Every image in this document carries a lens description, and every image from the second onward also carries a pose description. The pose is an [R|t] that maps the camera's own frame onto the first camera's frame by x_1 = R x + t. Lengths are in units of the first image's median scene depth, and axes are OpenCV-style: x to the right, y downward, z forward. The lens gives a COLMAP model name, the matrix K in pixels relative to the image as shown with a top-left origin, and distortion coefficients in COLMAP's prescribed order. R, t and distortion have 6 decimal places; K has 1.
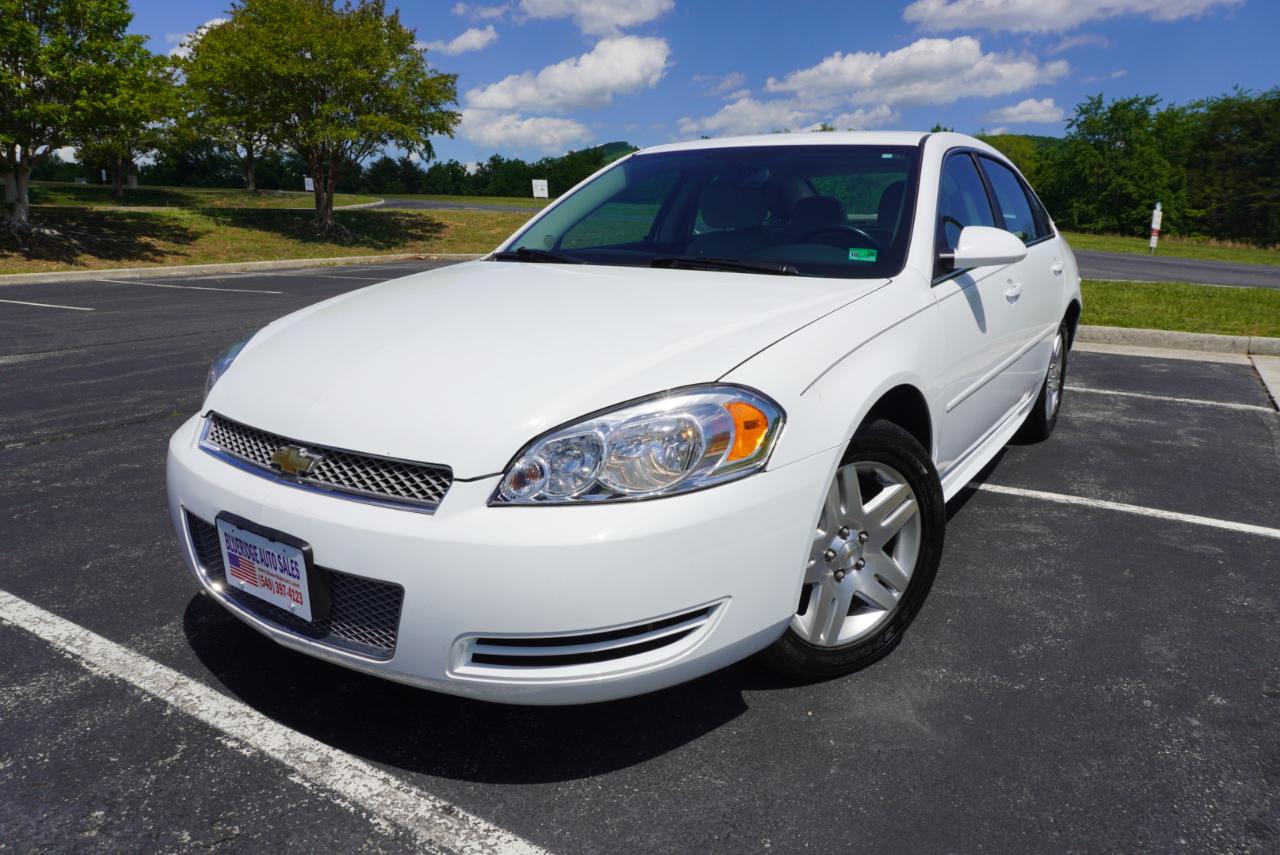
lens RADIAL K [[853.5, 0, 643.3], [0, 853.5, 425.9], [0, 0, 1]] dist [-0.045658, 0.025197]
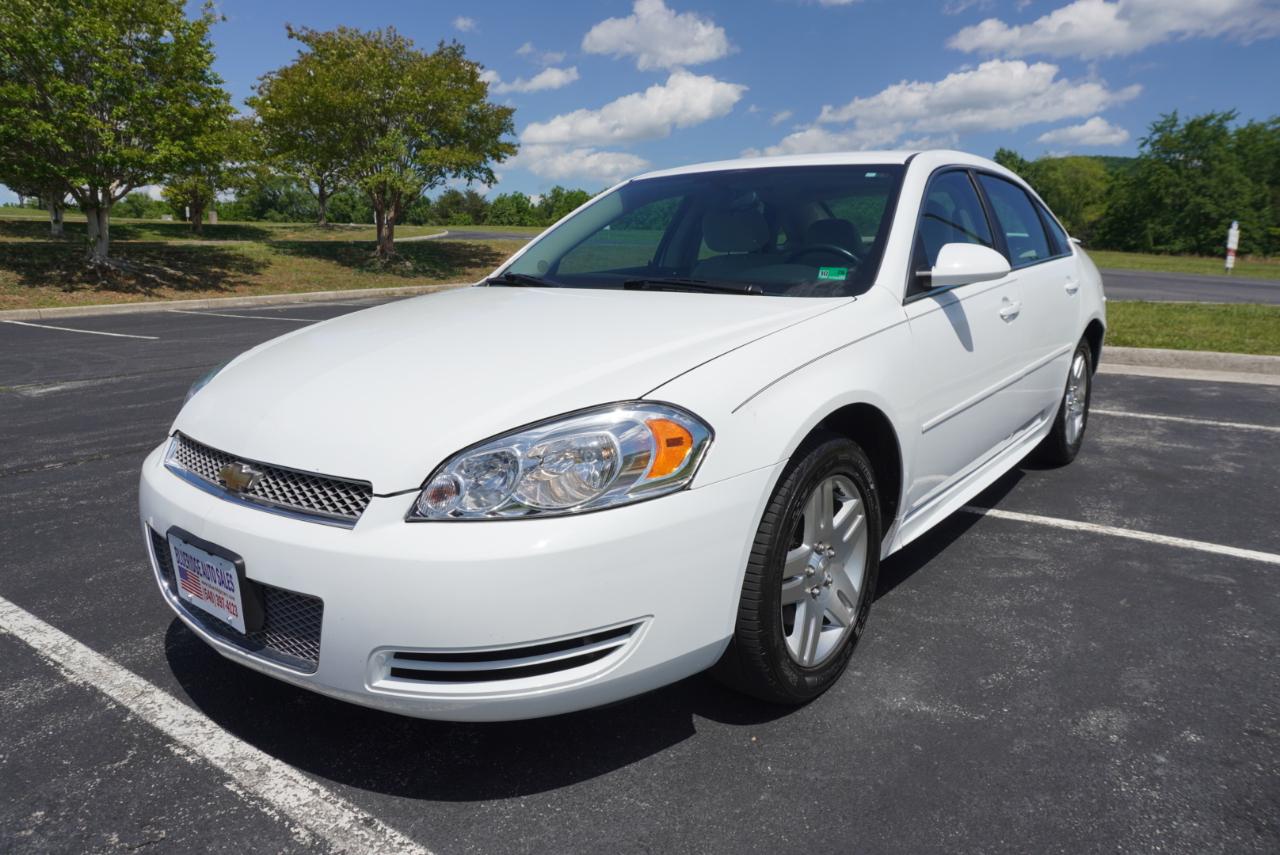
lens RADIAL K [[853.5, 0, 641.9], [0, 853.5, 427.2], [0, 0, 1]] dist [-0.045658, 0.025197]
pose [[0.997173, 0.000795, -0.075131, 0.125018], [-0.003070, 0.999540, -0.030166, 0.008603], [0.075072, 0.030312, 0.996717, 0.003705]]
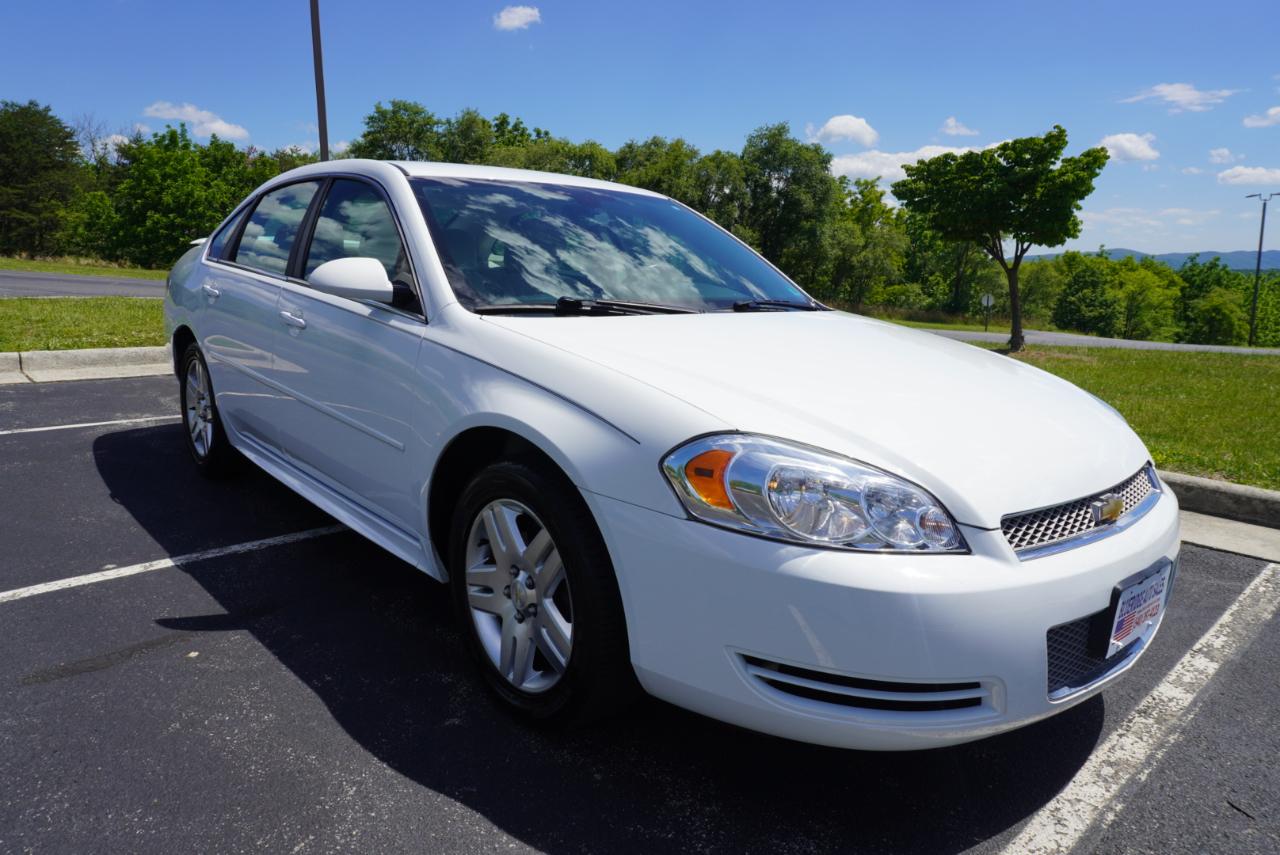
lens RADIAL K [[853.5, 0, 646.6], [0, 853.5, 417.7], [0, 0, 1]] dist [-0.045658, 0.025197]
pose [[0.255817, -0.175618, 0.950640, -1.213271], [0.192405, 0.972937, 0.127960, -0.251865], [-0.947385, 0.150173, 0.282684, 0.955648]]
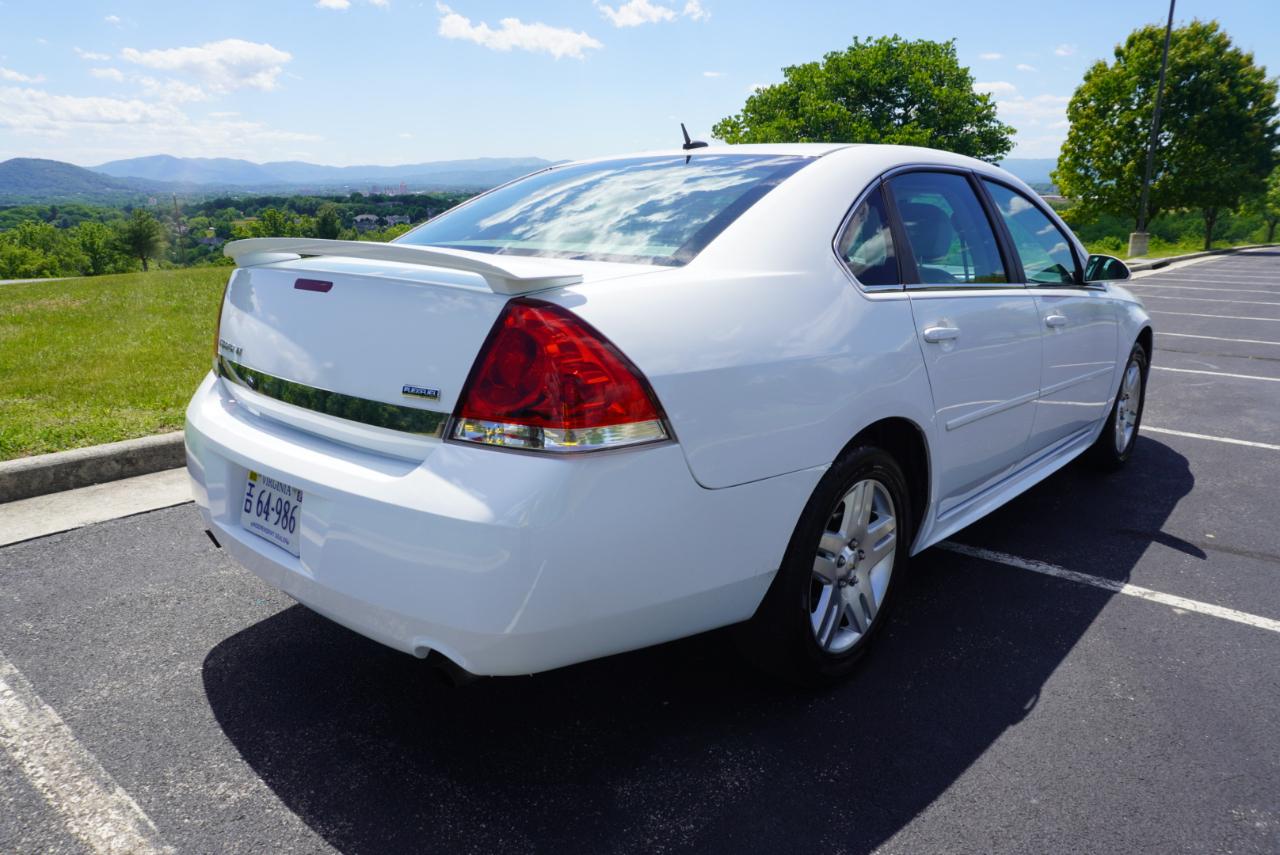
lens RADIAL K [[853.5, 0, 639.8], [0, 853.5, 431.5], [0, 0, 1]] dist [-0.045658, 0.025197]
pose [[-0.987968, -0.048953, 0.146705, 0.414988], [0.024765, 0.886267, 0.462512, -0.840898], [-0.152662, 0.460580, -0.874391, 3.260264]]
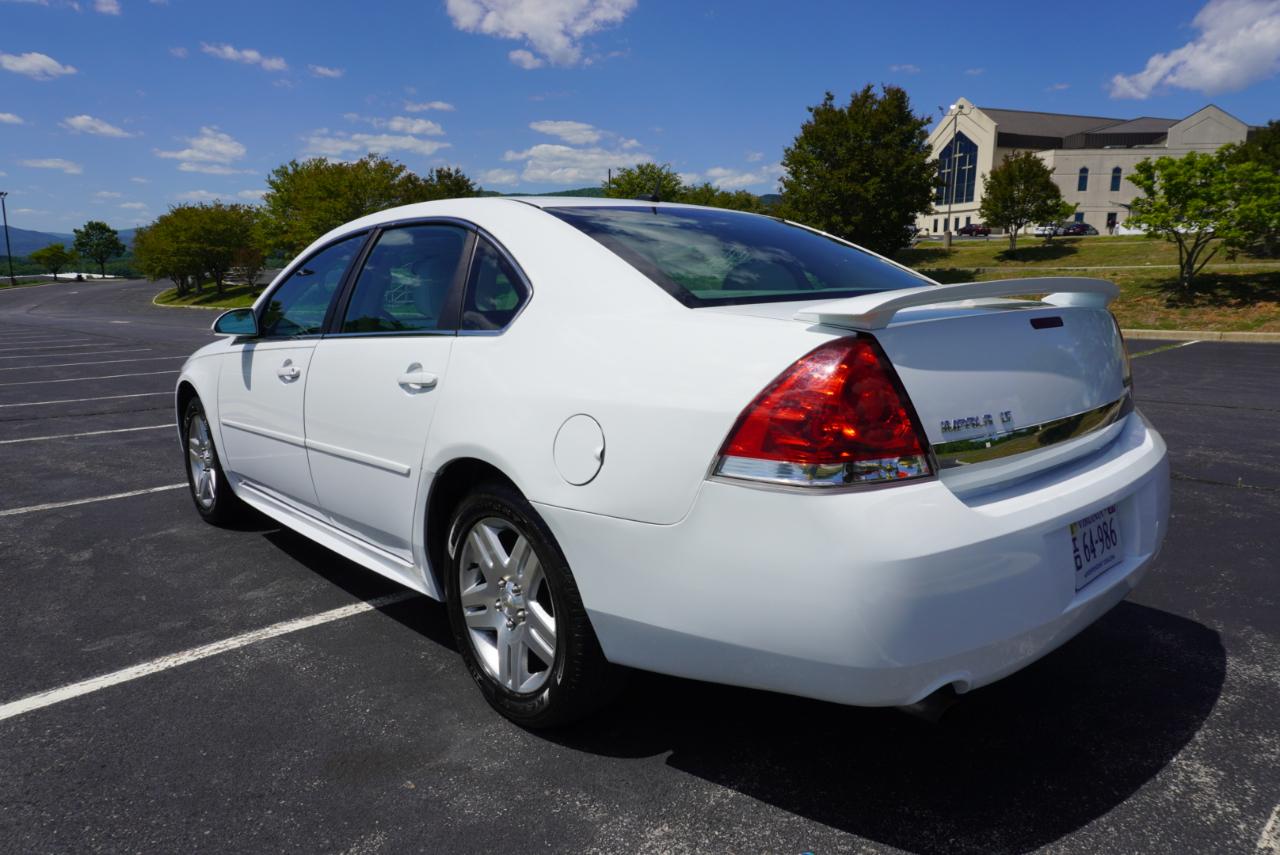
lens RADIAL K [[853.5, 0, 638.8], [0, 853.5, 426.0], [0, 0, 1]] dist [-0.045658, 0.025197]
pose [[-0.254028, 0.161728, -0.953579, 1.852151], [-0.212056, 0.952620, 0.218056, -0.580301], [0.943664, 0.257604, -0.207697, 2.292874]]
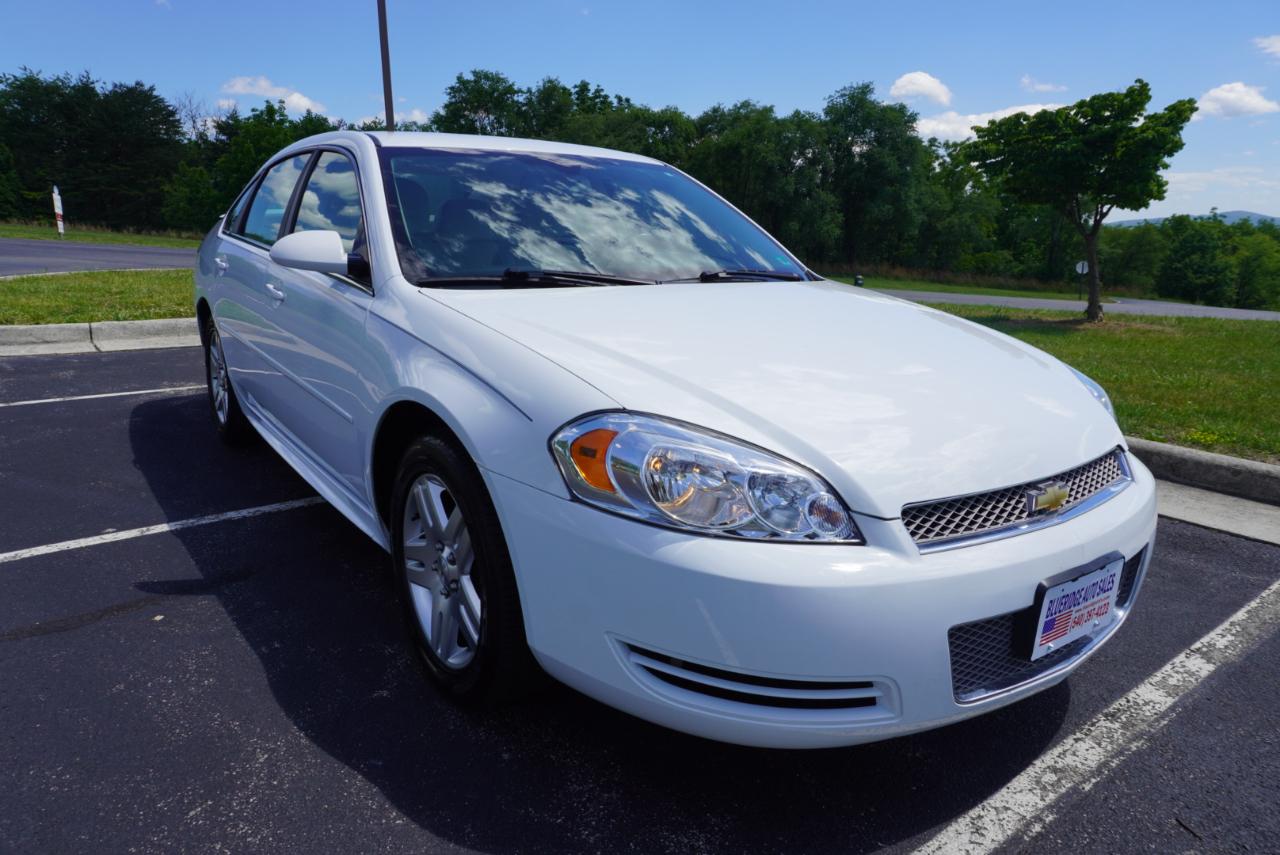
lens RADIAL K [[853.5, 0, 644.9], [0, 853.5, 422.4], [0, 0, 1]] dist [-0.045658, 0.025197]
pose [[0.348887, -0.211395, 0.913011, -1.131426], [0.196642, 0.969053, 0.149228, -0.222128], [-0.916302, 0.127473, 0.379659, 0.808303]]
